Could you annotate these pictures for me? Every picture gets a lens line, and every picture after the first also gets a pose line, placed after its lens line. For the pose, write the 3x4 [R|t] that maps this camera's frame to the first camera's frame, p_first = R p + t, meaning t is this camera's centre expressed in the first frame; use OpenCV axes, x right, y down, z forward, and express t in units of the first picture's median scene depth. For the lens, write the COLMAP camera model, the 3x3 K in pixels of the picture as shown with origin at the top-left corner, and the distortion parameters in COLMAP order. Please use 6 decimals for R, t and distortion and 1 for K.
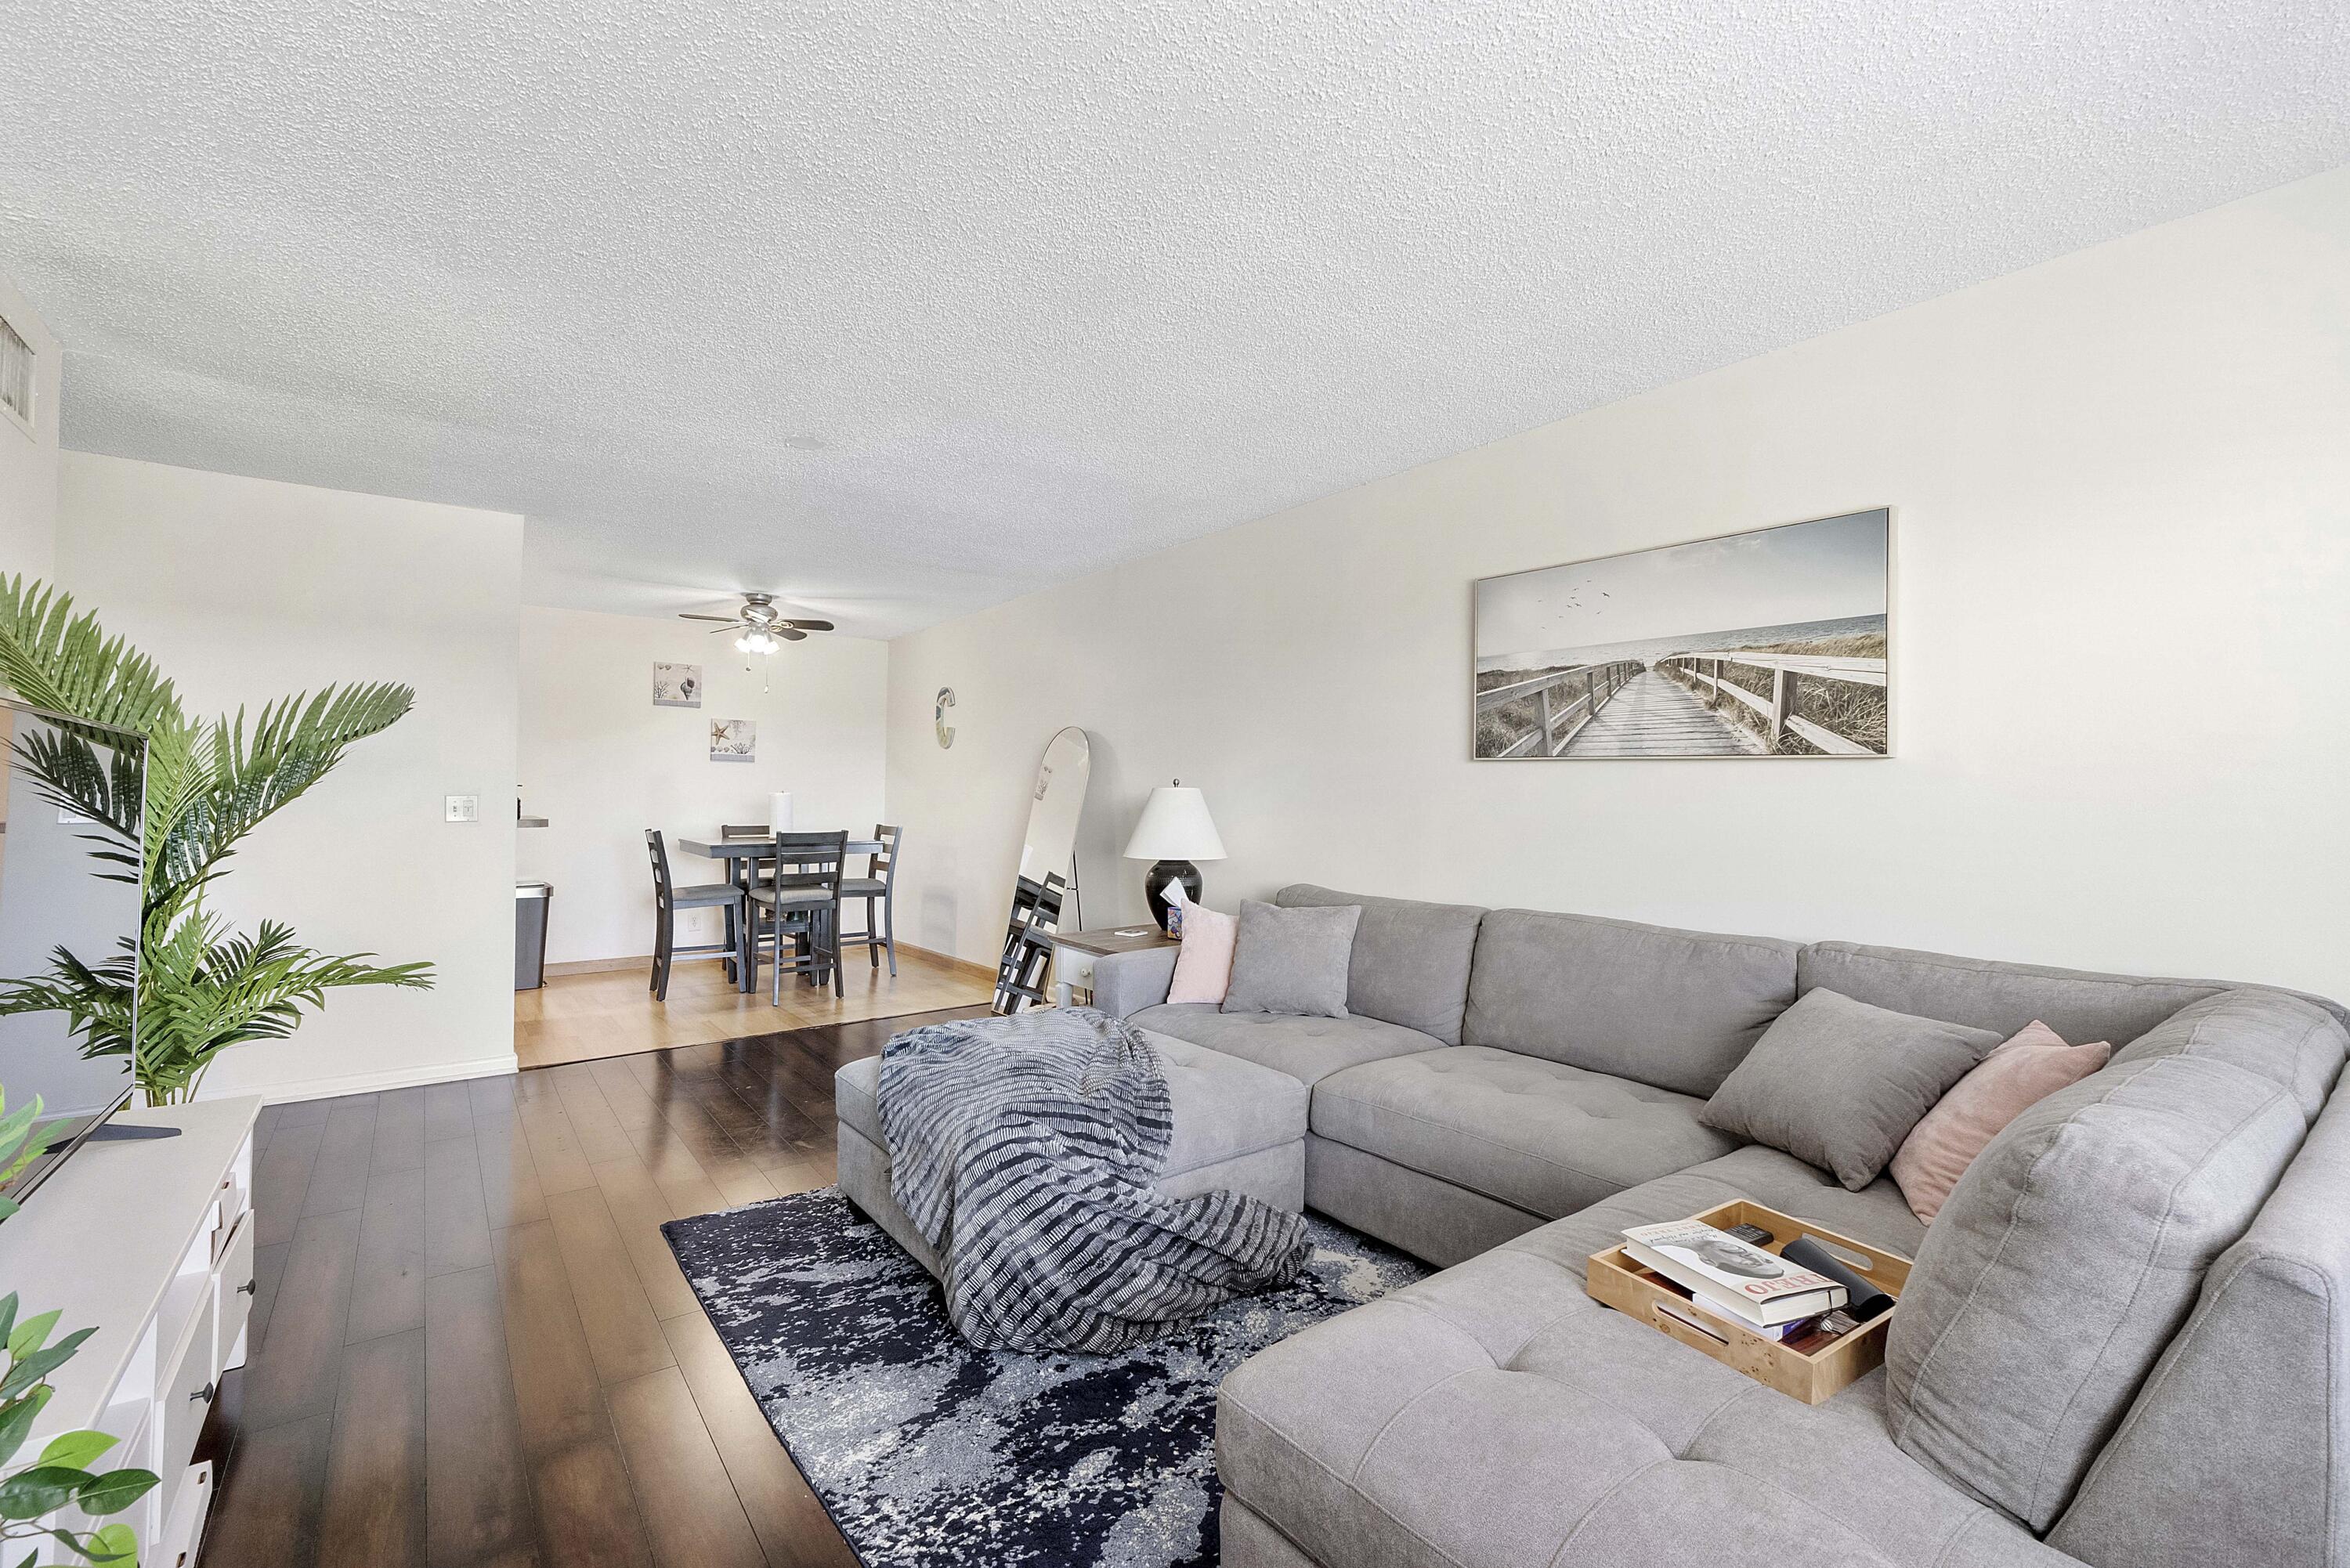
lens RADIAL K [[995.1, 0, 1175.0], [0, 995.1, 784.0], [0, 0, 1]] dist [0.000564, 0.000031]
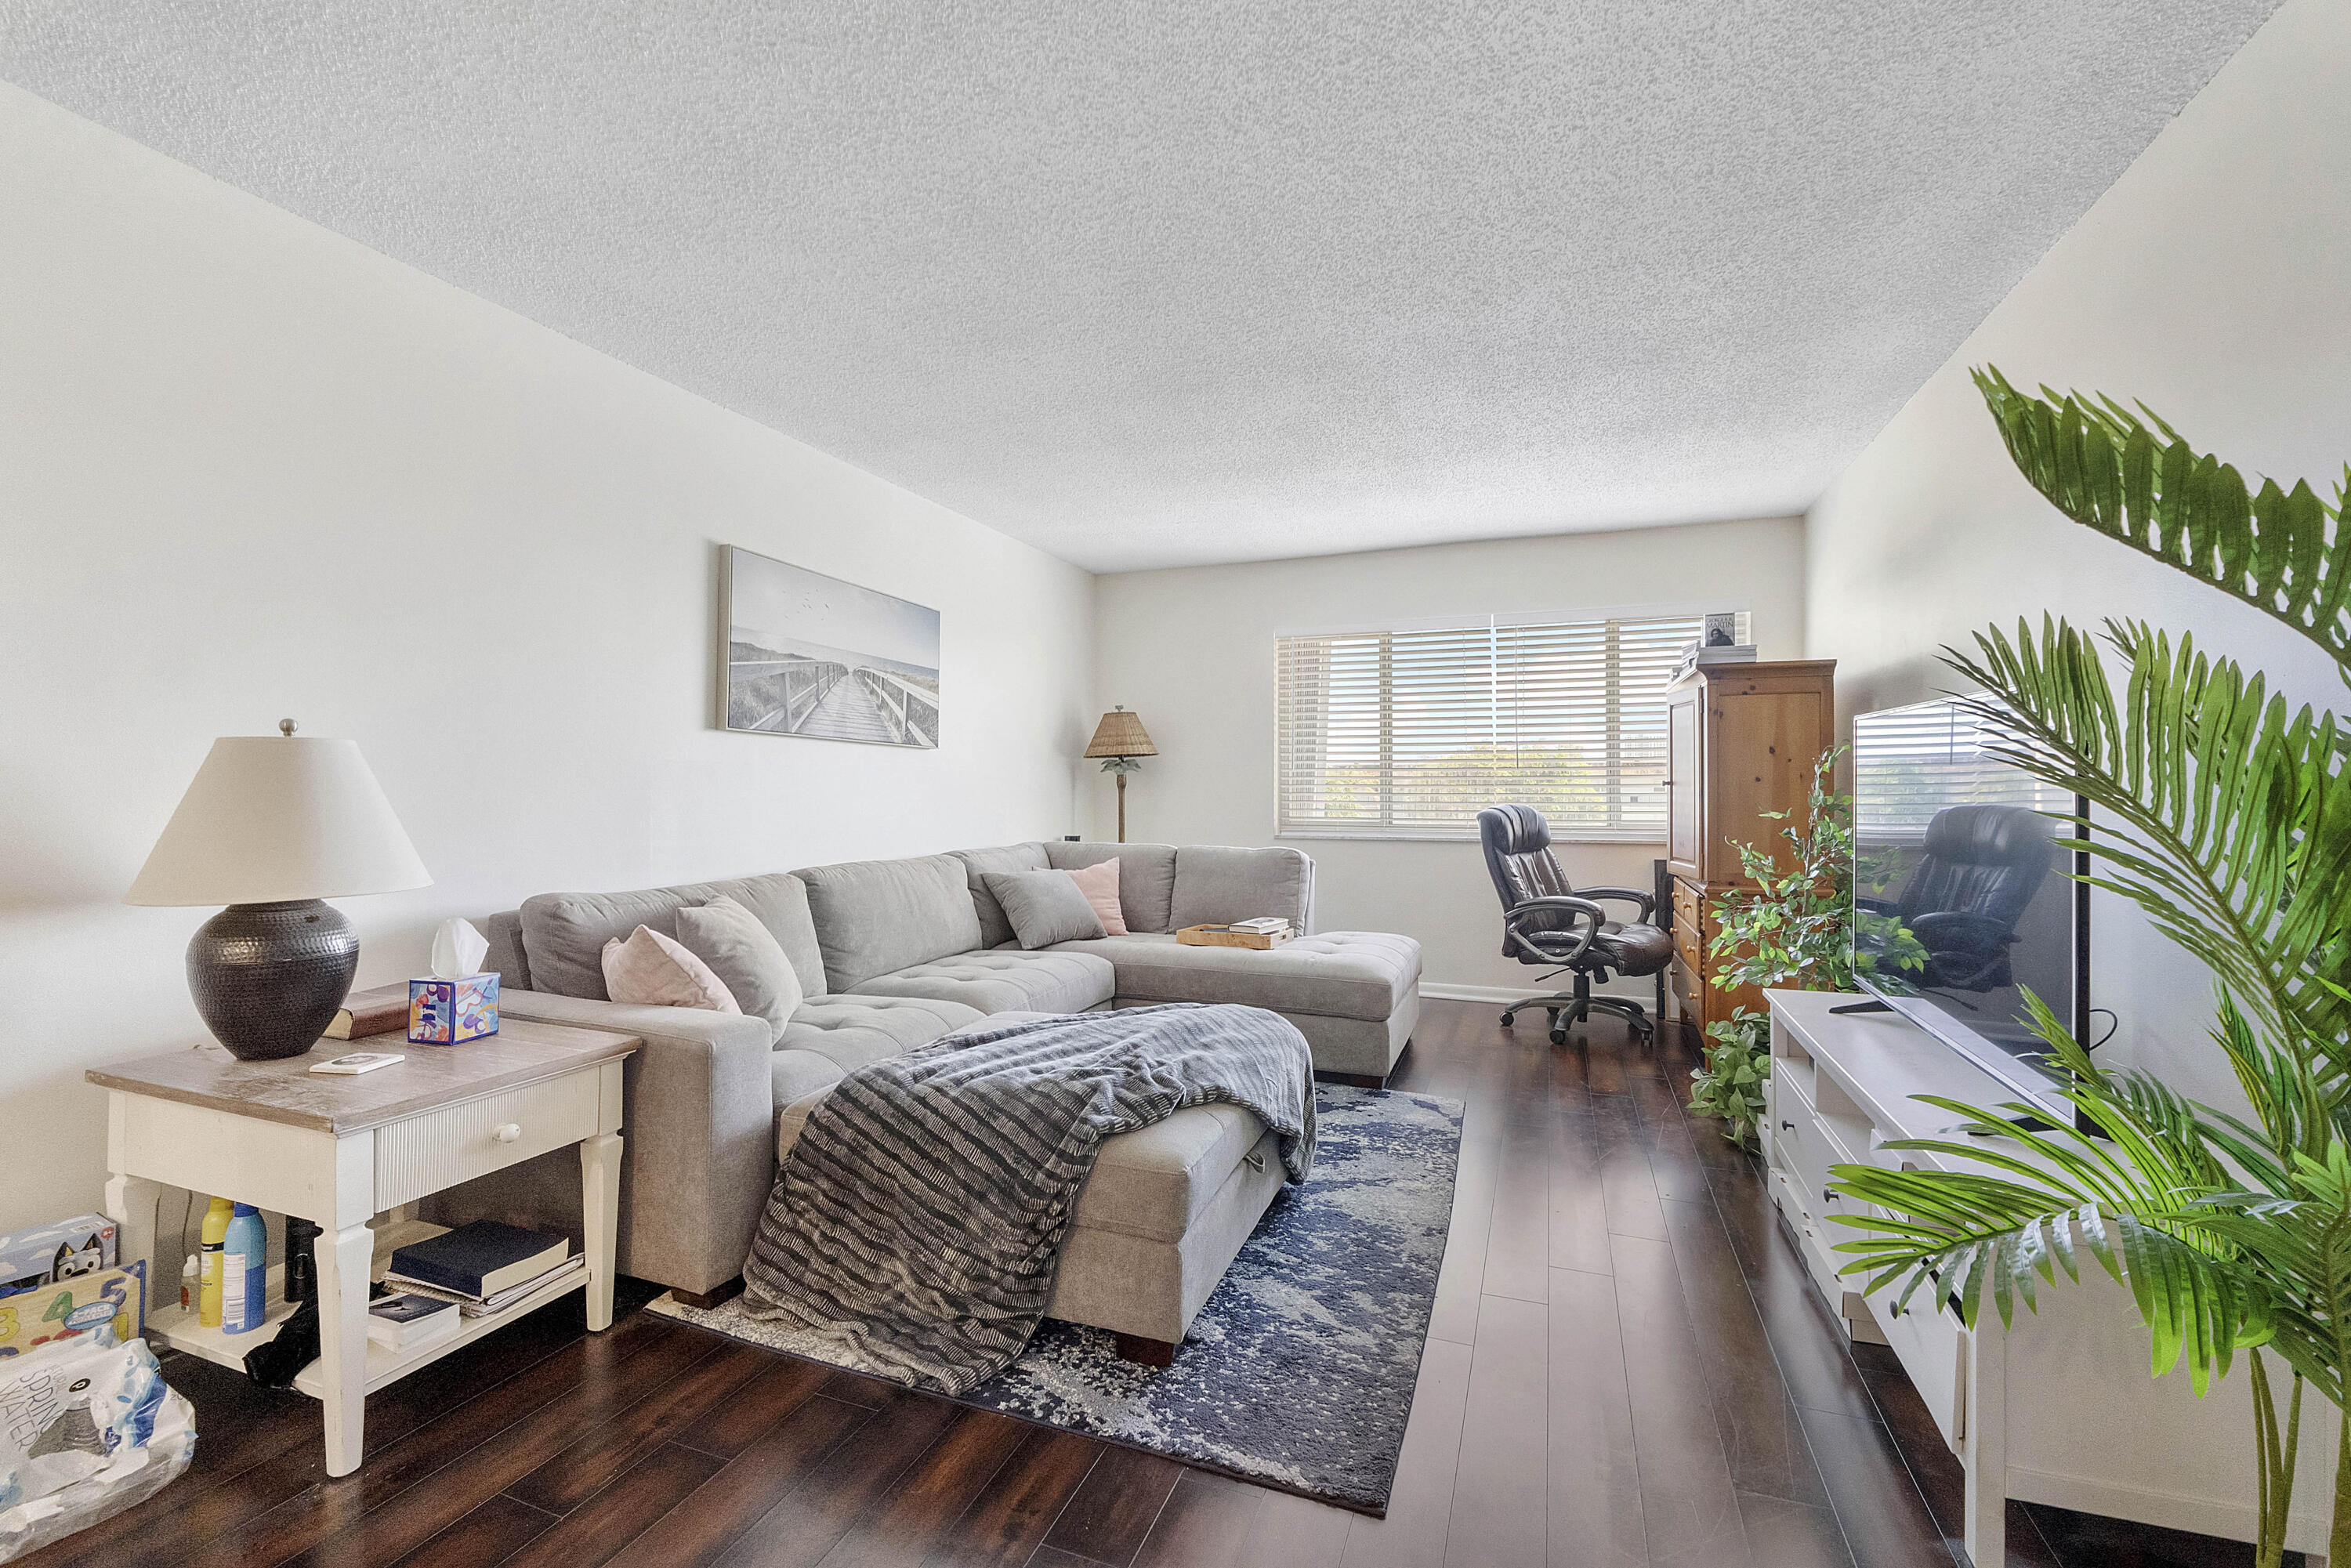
lens RADIAL K [[995.5, 0, 1175.5], [0, 995.5, 784.0], [0, 0, 1]] dist [0.000564, 0.000031]
pose [[-0.533968, -0.009964, 0.845446, -0.891733], [-0.018478, 0.999829, 0.000114, 0.024501], [-0.845303, -0.015561, -0.534061, 1.349060]]
